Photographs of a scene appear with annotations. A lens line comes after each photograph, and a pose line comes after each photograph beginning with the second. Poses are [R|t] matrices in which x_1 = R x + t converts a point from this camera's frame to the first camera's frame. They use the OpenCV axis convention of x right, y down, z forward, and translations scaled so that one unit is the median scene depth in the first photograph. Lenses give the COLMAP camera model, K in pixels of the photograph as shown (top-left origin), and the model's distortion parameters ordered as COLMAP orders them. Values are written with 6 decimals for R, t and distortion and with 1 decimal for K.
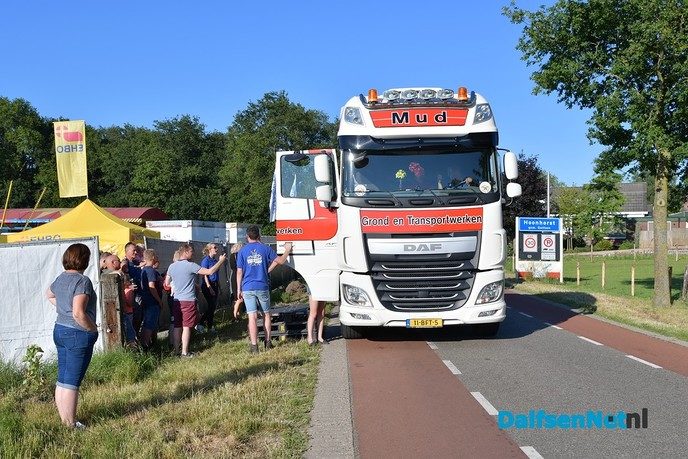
lens RADIAL K [[746.8, 0, 344.0], [0, 746.8, 229.5], [0, 0, 1]] dist [-0.141215, 0.159466]
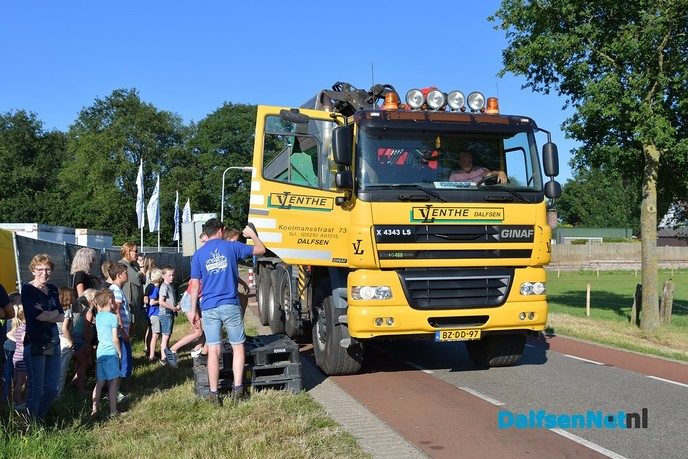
lens RADIAL K [[751.6, 0, 352.1], [0, 751.6, 229.8], [0, 0, 1]] dist [-0.113085, 0.050498]
pose [[0.974252, 0.021712, 0.224416, -0.063234], [-0.017432, 0.999627, -0.021035, 0.007951], [-0.224788, 0.016581, 0.974266, 0.148922]]
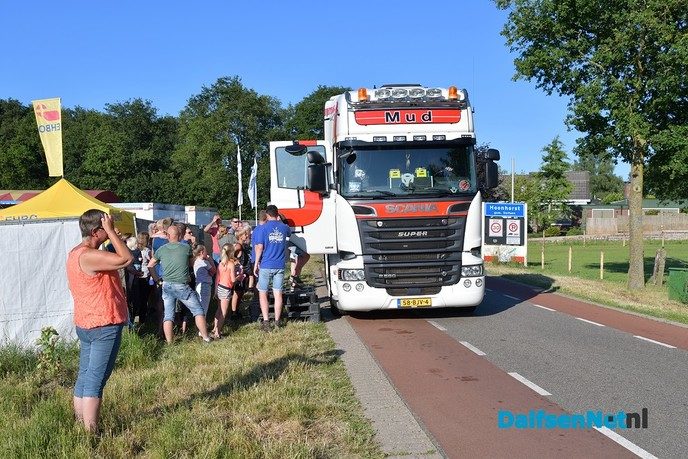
lens RADIAL K [[732.8, 0, 344.0], [0, 732.8, 229.5], [0, 0, 1]] dist [-0.130882, 0.100567]
pose [[0.996983, 0.006892, 0.077313, -0.034792], [-0.008412, 0.999777, 0.019346, 0.003024], [-0.077162, -0.019938, 0.996819, 0.014069]]
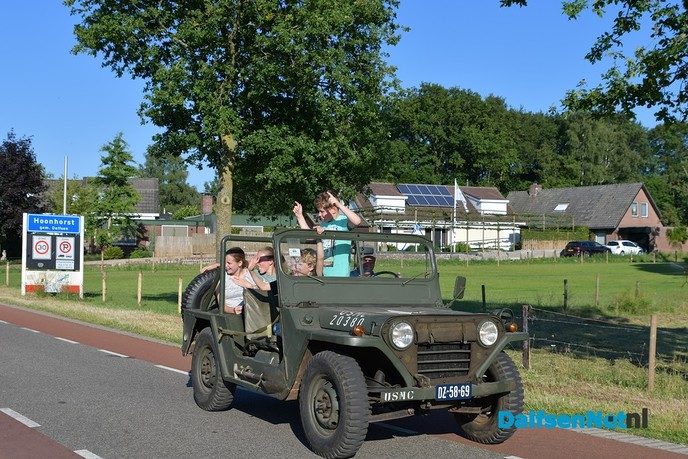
lens RADIAL K [[923.7, 0, 344.0], [0, 923.7, 229.5], [0, 0, 1]] dist [-0.076597, 0.012876]
pose [[0.821218, 0.024929, 0.570070, -0.033743], [-0.022252, 0.999684, -0.011662, 0.003647], [-0.570181, -0.003108, 0.821513, 0.038145]]
